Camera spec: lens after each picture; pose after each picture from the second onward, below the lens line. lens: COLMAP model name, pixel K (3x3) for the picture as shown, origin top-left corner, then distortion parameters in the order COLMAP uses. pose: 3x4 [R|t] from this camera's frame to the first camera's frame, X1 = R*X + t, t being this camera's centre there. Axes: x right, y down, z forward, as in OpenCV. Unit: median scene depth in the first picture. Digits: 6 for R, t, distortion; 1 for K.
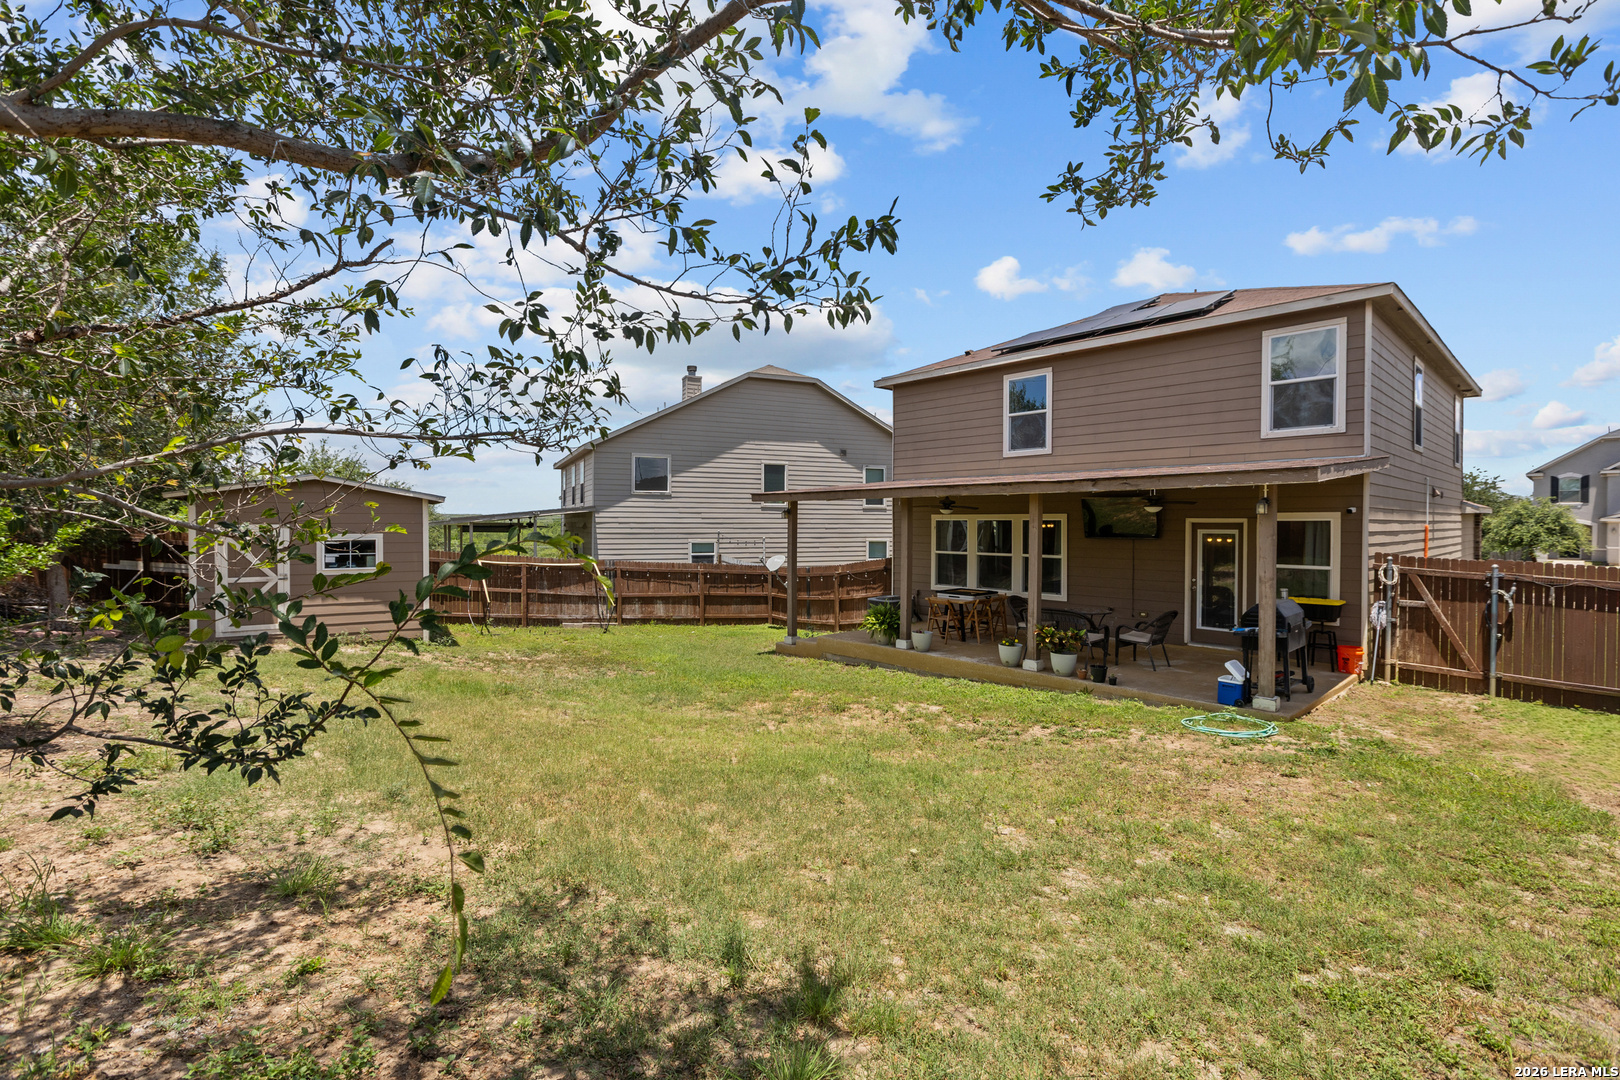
lens RADIAL K [[742.2, 0, 811.6], [0, 742.2, 531.5], [0, 0, 1]] dist [0.001180, -0.001296]
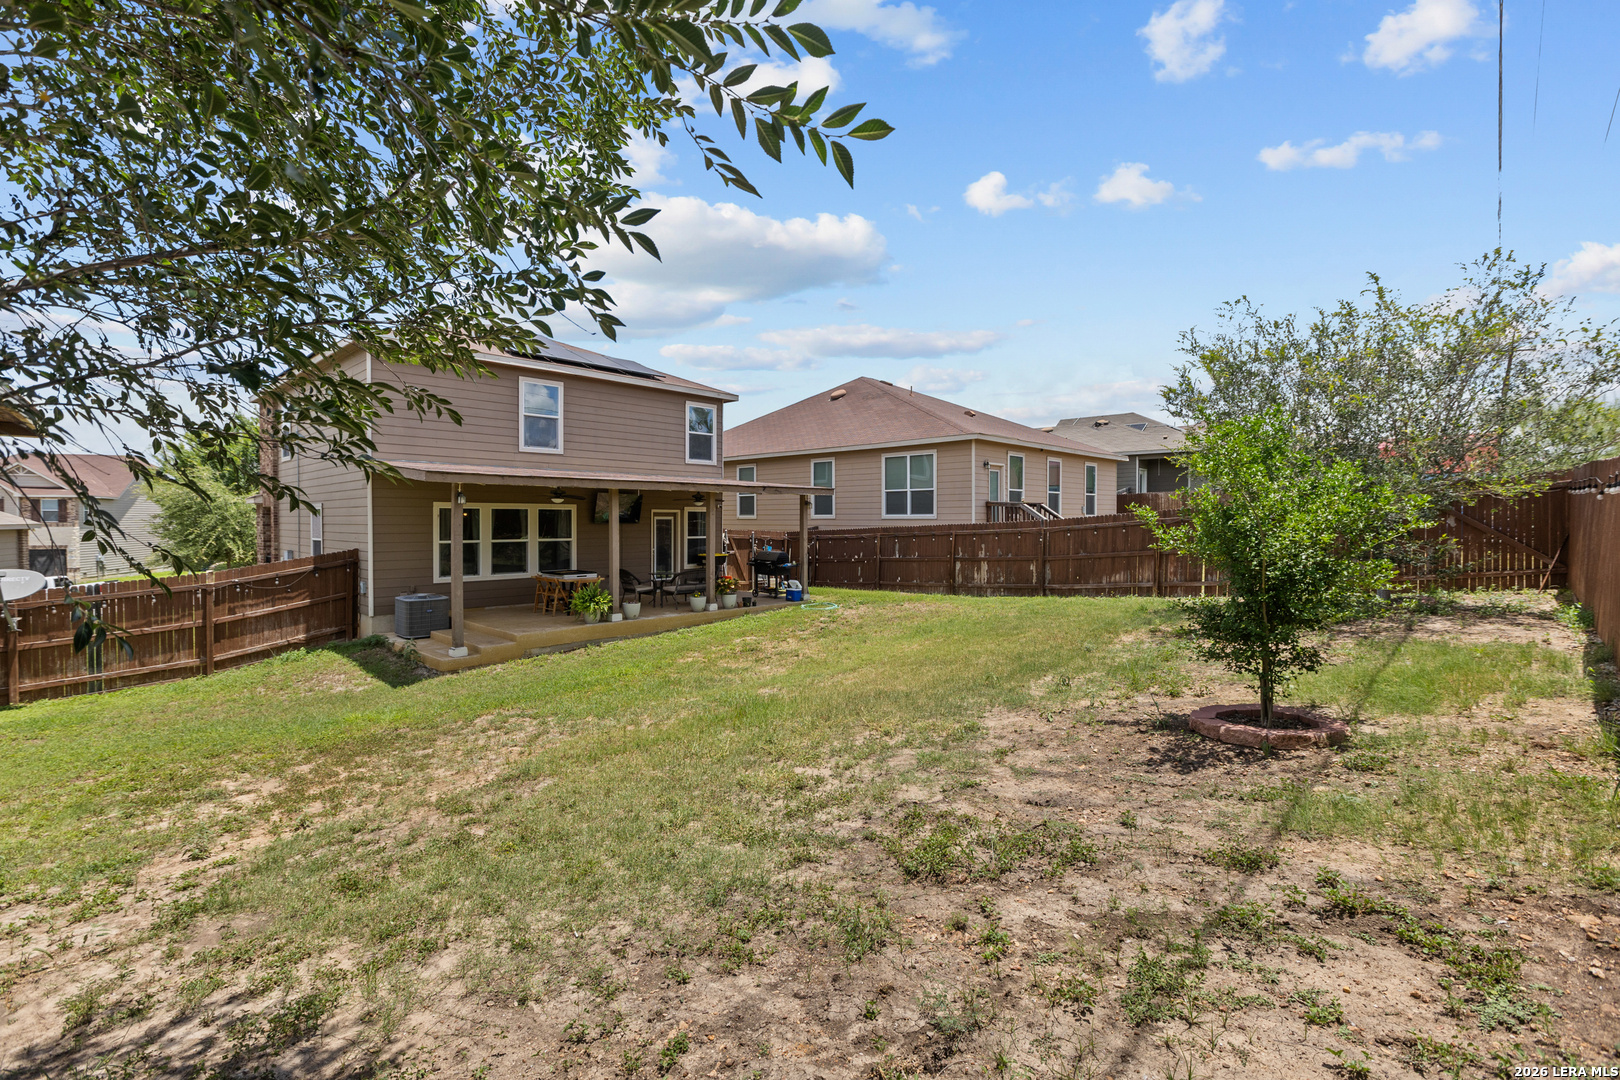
lens RADIAL K [[742.2, 0, 806.1], [0, 742.2, 528.3], [0, 0, 1]] dist [0.001180, -0.001296]
pose [[-0.070585, -0.013926, 0.997409, -0.688284], [0.013333, 0.999800, 0.014903, 0.001843], [-0.997417, 0.014351, -0.070385, 0.528048]]
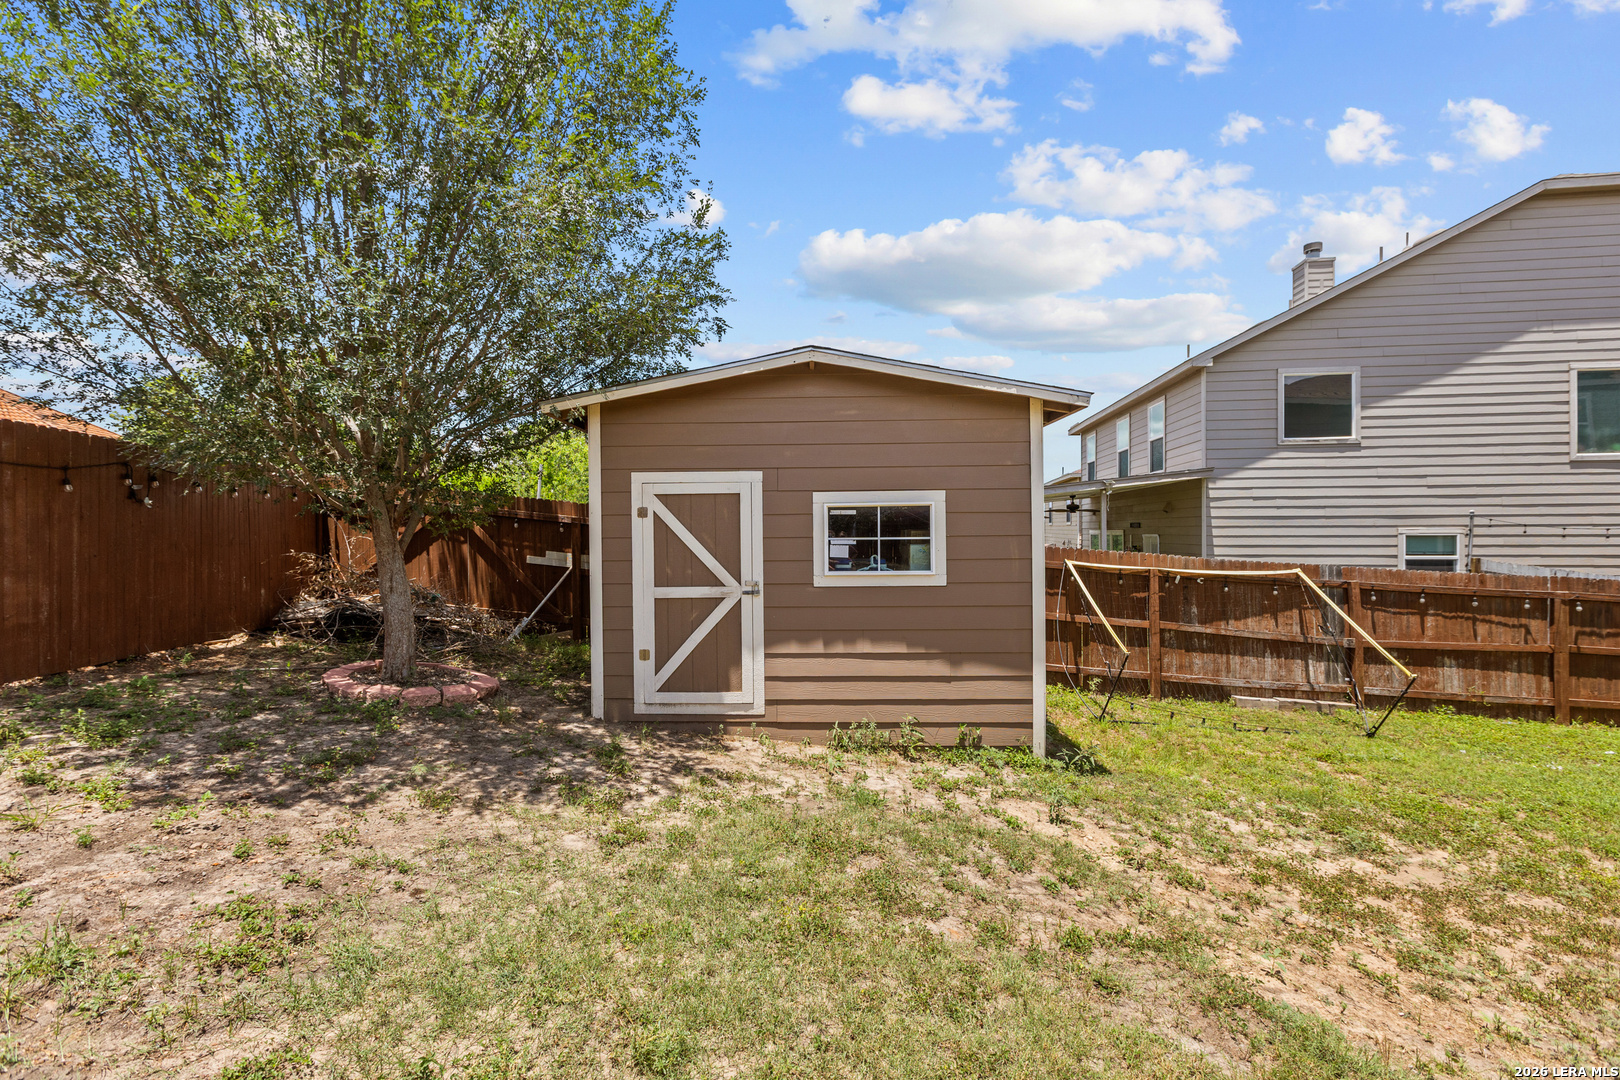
lens RADIAL K [[742.2, 0, 808.8], [0, 742.2, 535.5], [0, 0, 1]] dist [0.001180, -0.001296]
pose [[0.852467, -0.003174, -0.522771, -0.320029], [0.001609, 0.999993, -0.003447, 0.022109], [0.522778, 0.002097, 0.852466, 0.454480]]
